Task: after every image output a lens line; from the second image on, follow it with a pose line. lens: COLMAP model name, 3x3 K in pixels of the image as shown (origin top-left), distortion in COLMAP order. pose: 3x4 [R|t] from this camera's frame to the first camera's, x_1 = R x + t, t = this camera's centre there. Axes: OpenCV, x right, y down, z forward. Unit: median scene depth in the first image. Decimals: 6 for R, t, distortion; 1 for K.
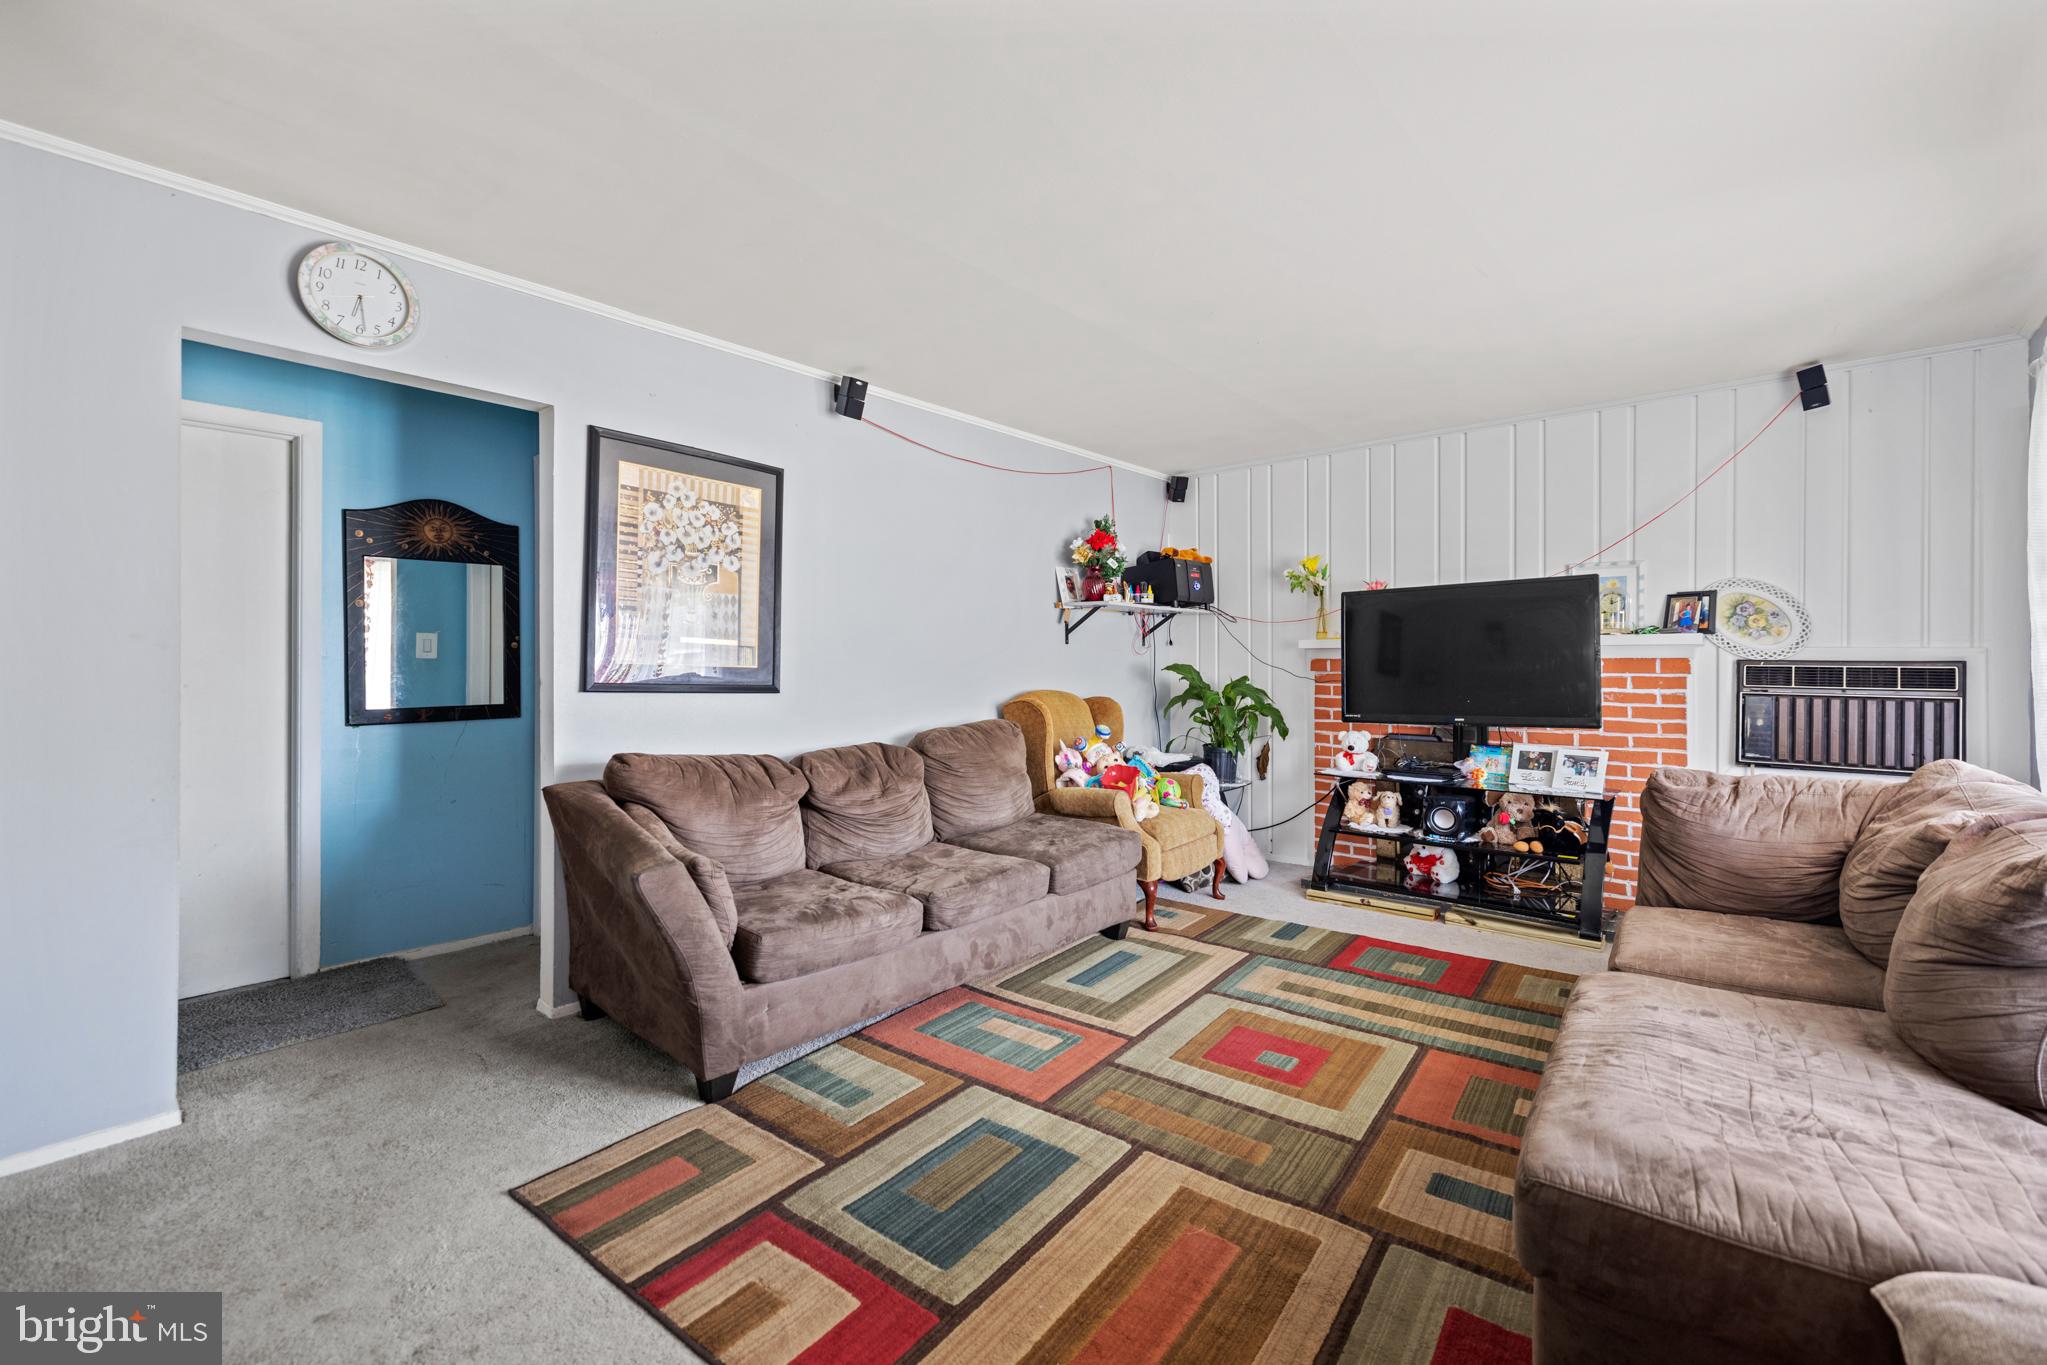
lens RADIAL K [[866.4, 0, 1023.5], [0, 866.4, 682.5], [0, 0, 1]] dist [0.000335, 0.000093]
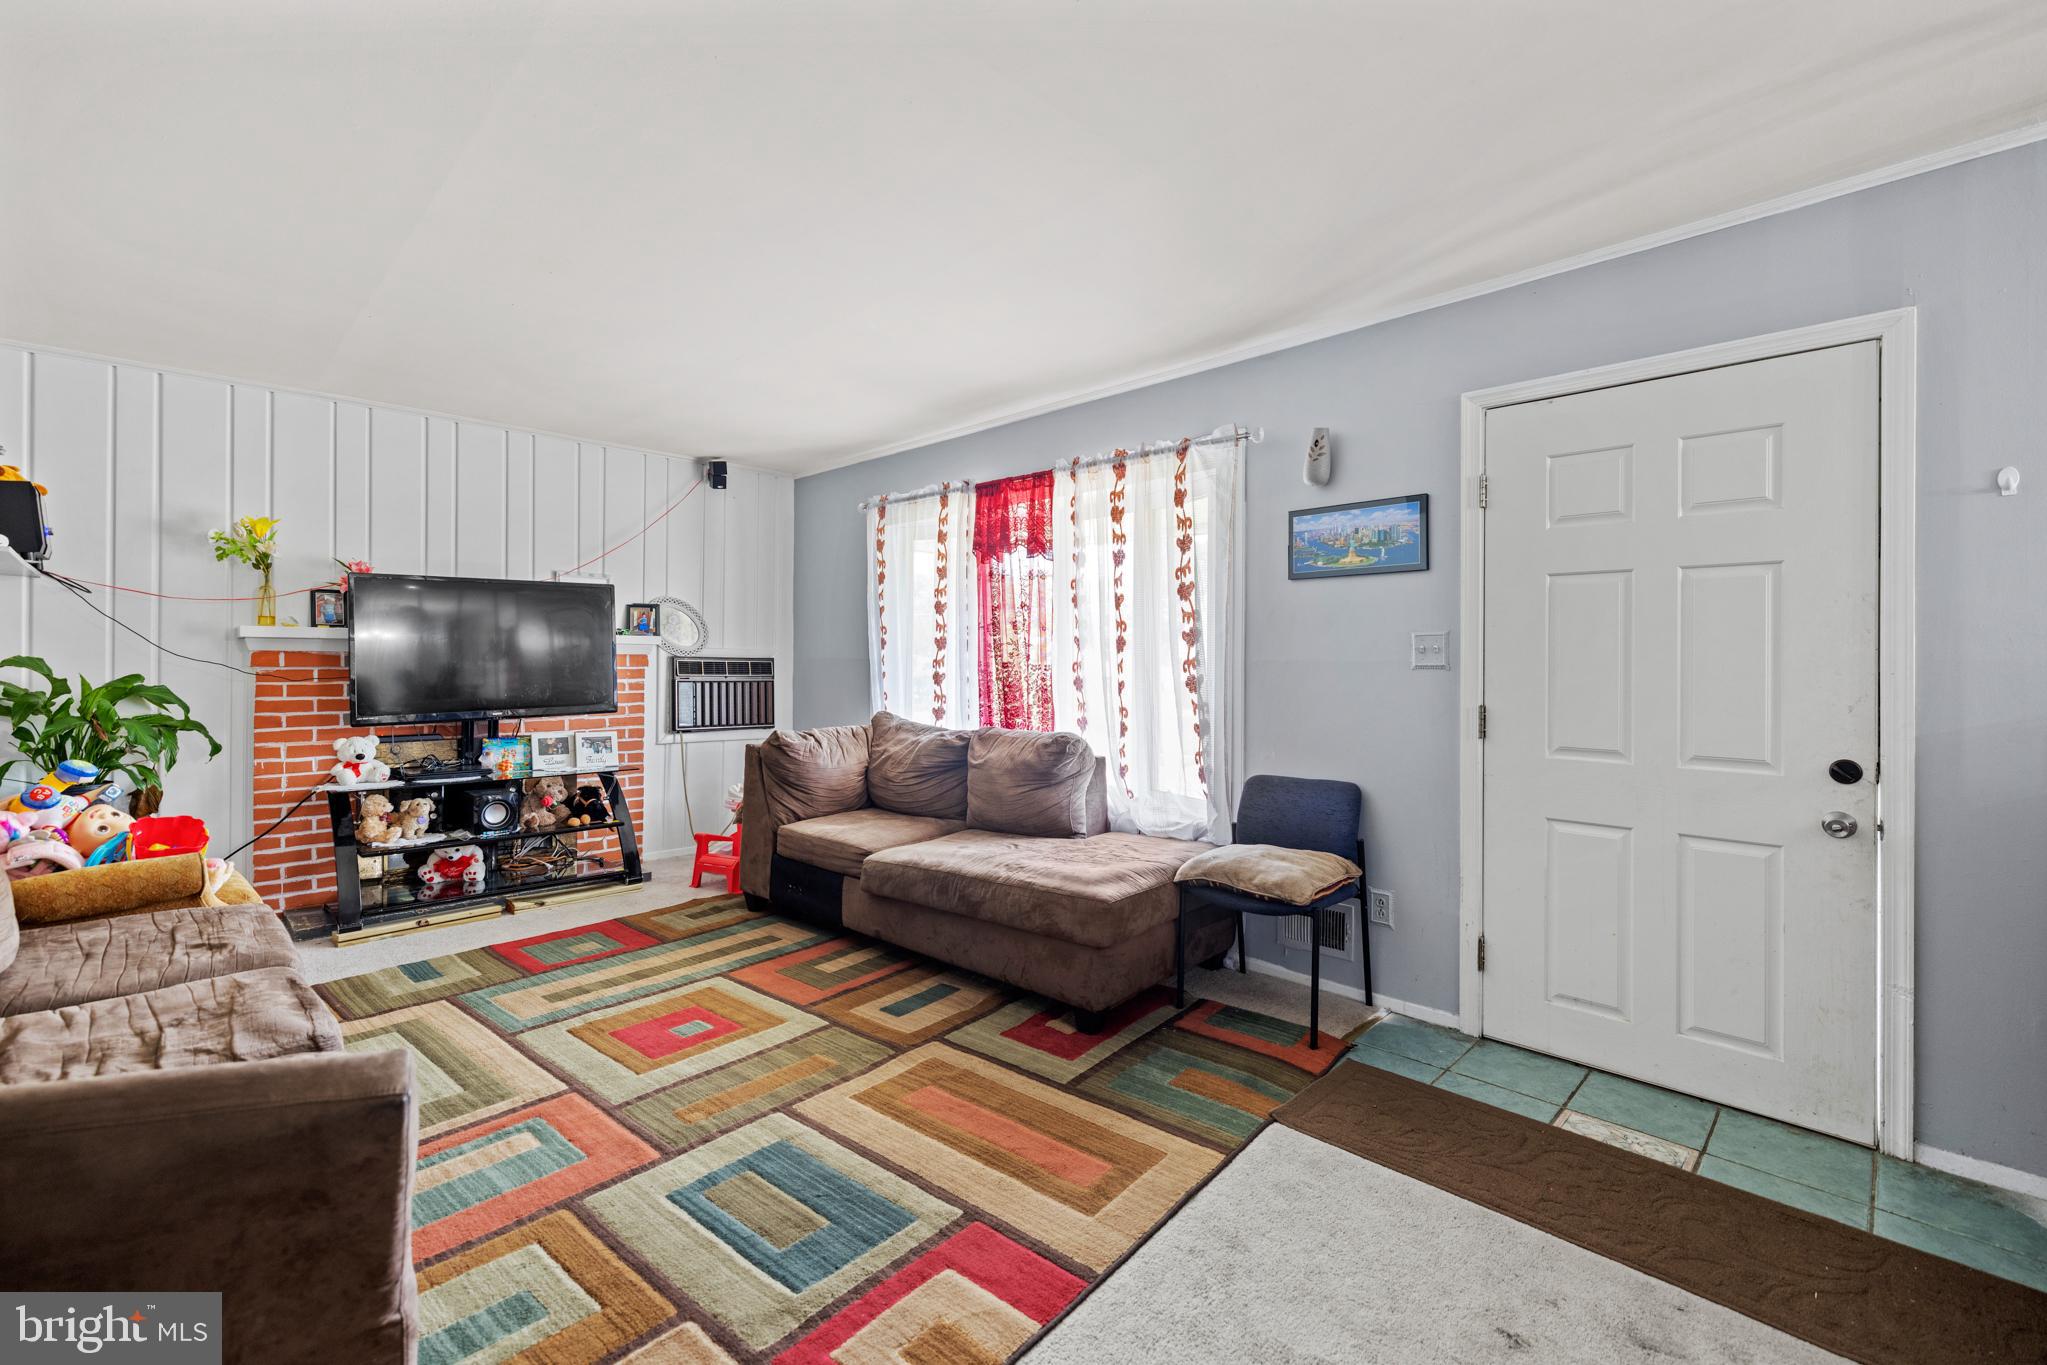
lens RADIAL K [[880.4, 0, 1023.5], [0, 880.4, 682.5], [0, 0, 1]] dist [0.002151, 0.000131]
pose [[0.060532, -0.026267, 0.997821, -0.626219], [0.013714, 0.999581, 0.025481, -0.014638], [-0.998072, 0.012142, 0.060867, 0.419487]]
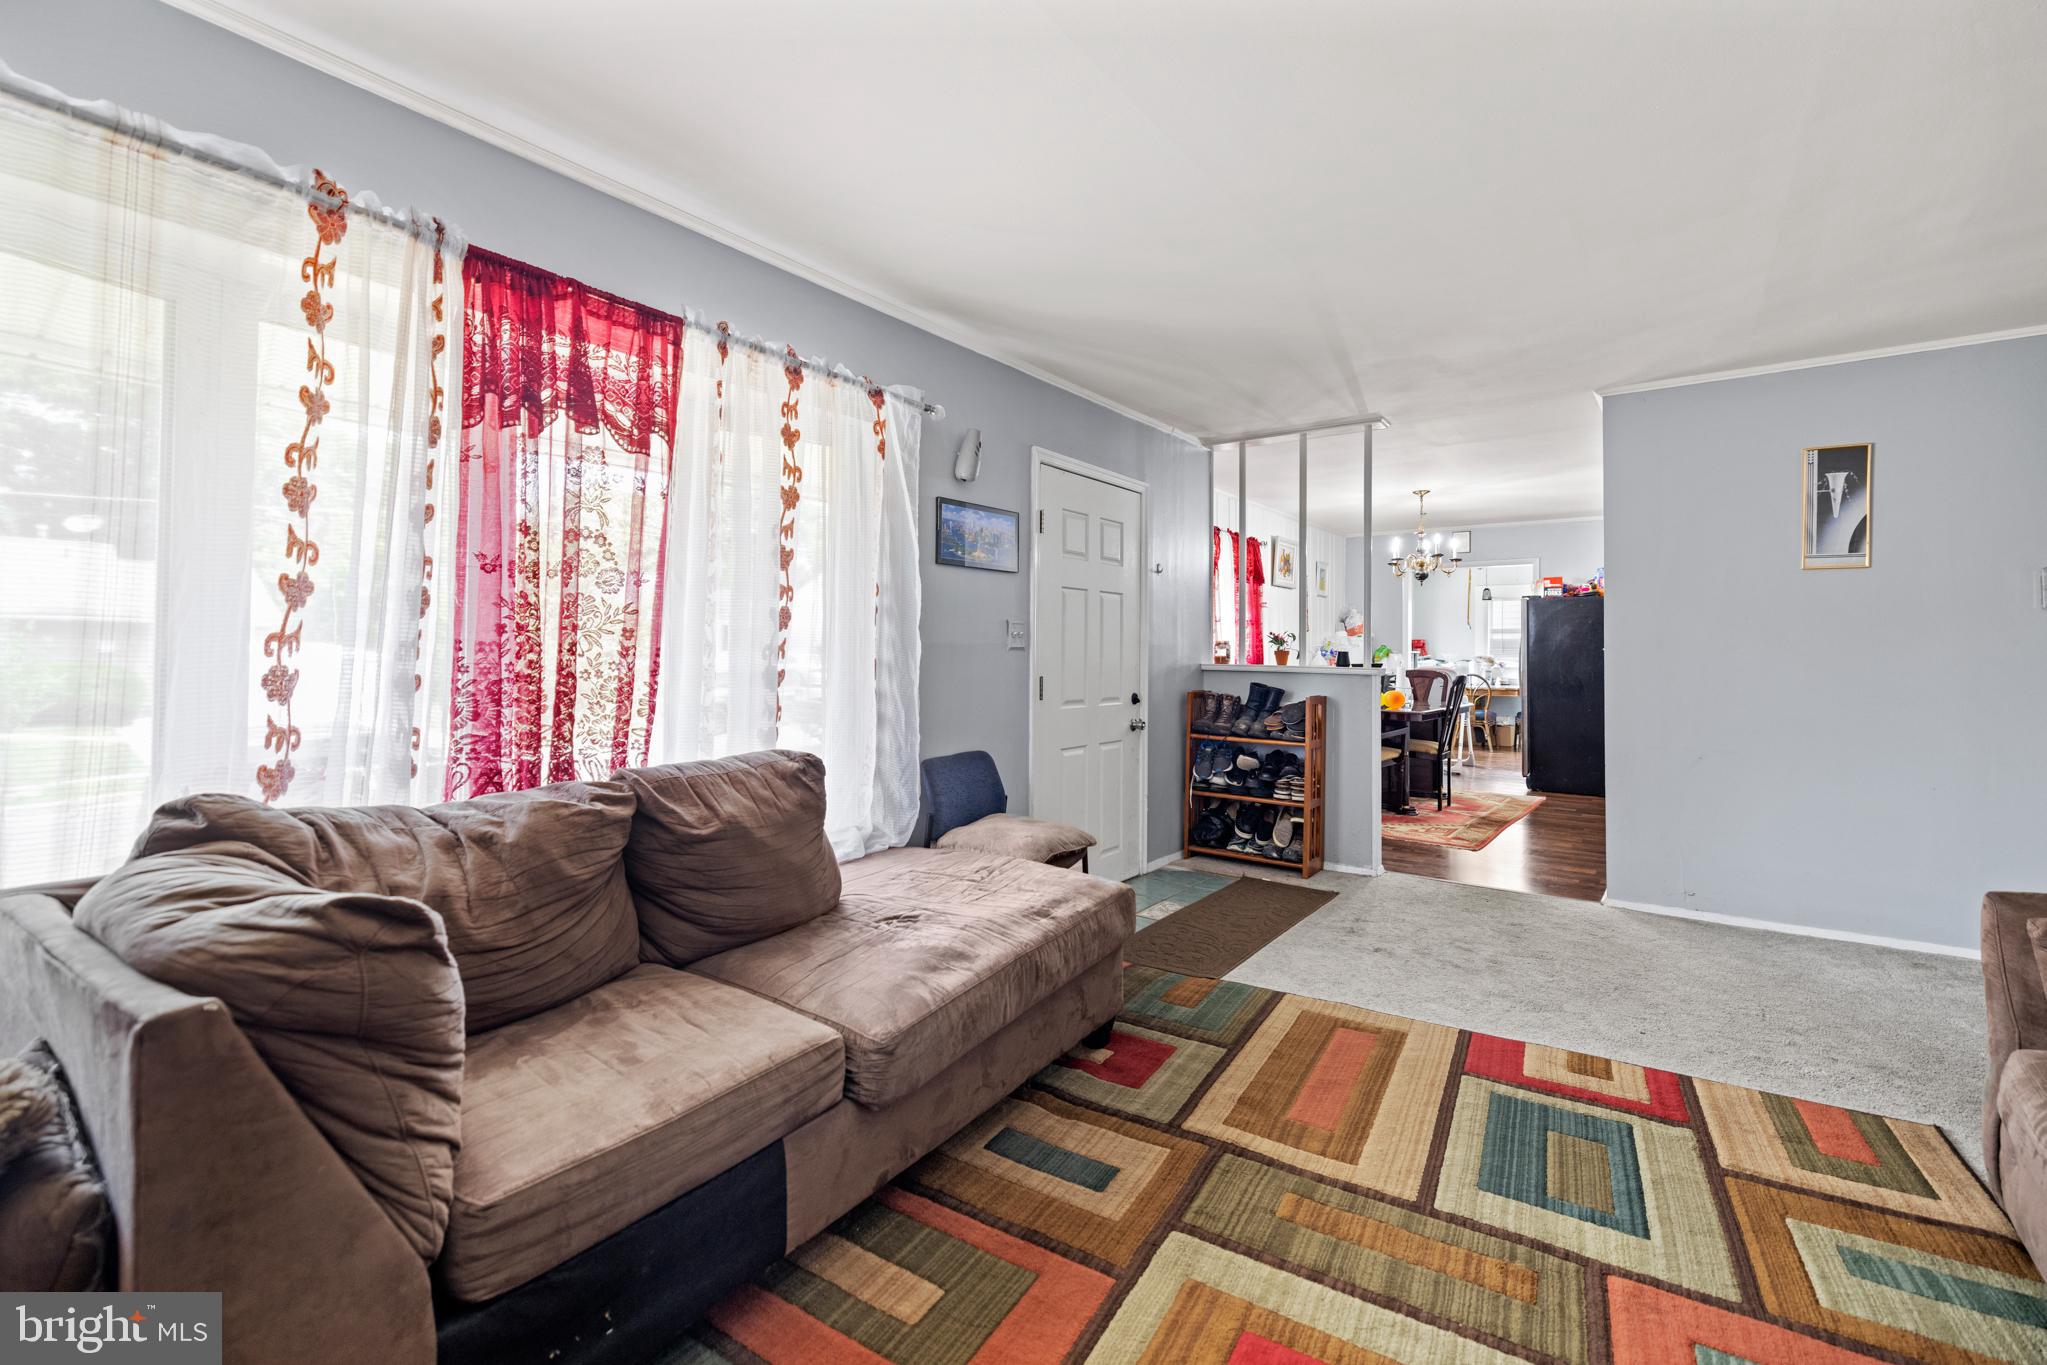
lens RADIAL K [[874.1, 0, 1026.3], [0, 874.1, 650.1], [0, 0, 1]] dist [0.000077, -0.000217]
pose [[-0.996306, -0.008242, -0.085476, 0.406973], [-0.009684, 0.999817, 0.016475, -0.019250], [0.085324, 0.017242, -0.996204, 1.220511]]
